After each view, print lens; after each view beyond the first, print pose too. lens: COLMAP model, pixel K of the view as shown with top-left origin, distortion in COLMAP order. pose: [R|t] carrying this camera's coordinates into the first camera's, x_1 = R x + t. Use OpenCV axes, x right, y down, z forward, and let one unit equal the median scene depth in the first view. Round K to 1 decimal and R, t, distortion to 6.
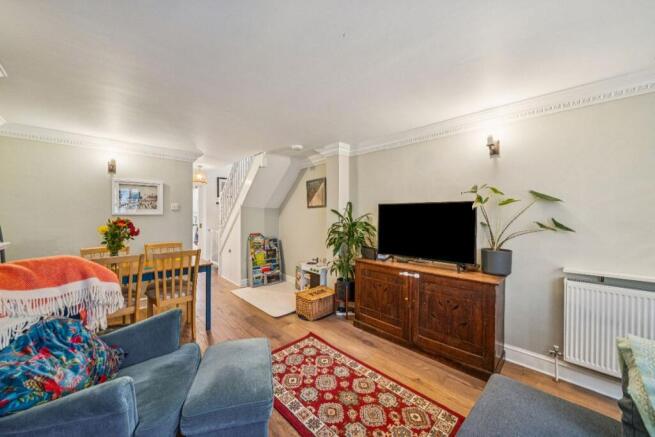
lens RADIAL K [[240.0, 0, 325.9], [0, 240.0, 213.2], [0, 0, 1]] dist [-0.000035, 0.000001]
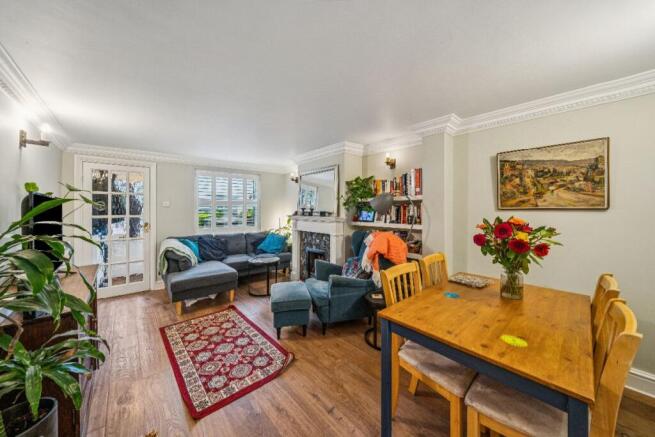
lens RADIAL K [[228.4, 0, 324.4], [0, 228.4, 210.6], [0, 0, 1]] dist [-0.000138, -0.000042]
pose [[-0.998505, 0.015826, 0.052325, -0.566195], [0.016489, 0.999789, 0.012260, 0.004374], [-0.052120, 0.013105, -0.998555, 2.084110]]
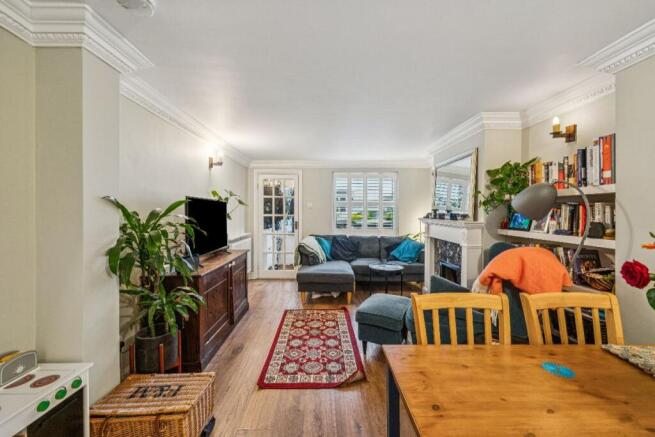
lens RADIAL K [[258.7, 0, 329.8], [0, 258.7, 215.4], [0, 0, 1]] dist [0.000128, -0.000011]
pose [[-0.735288, -0.002262, 0.677751, -0.962198], [0.006283, 0.999929, 0.010153, 0.023695], [-0.677725, 0.011724, -0.735222, 1.906354]]
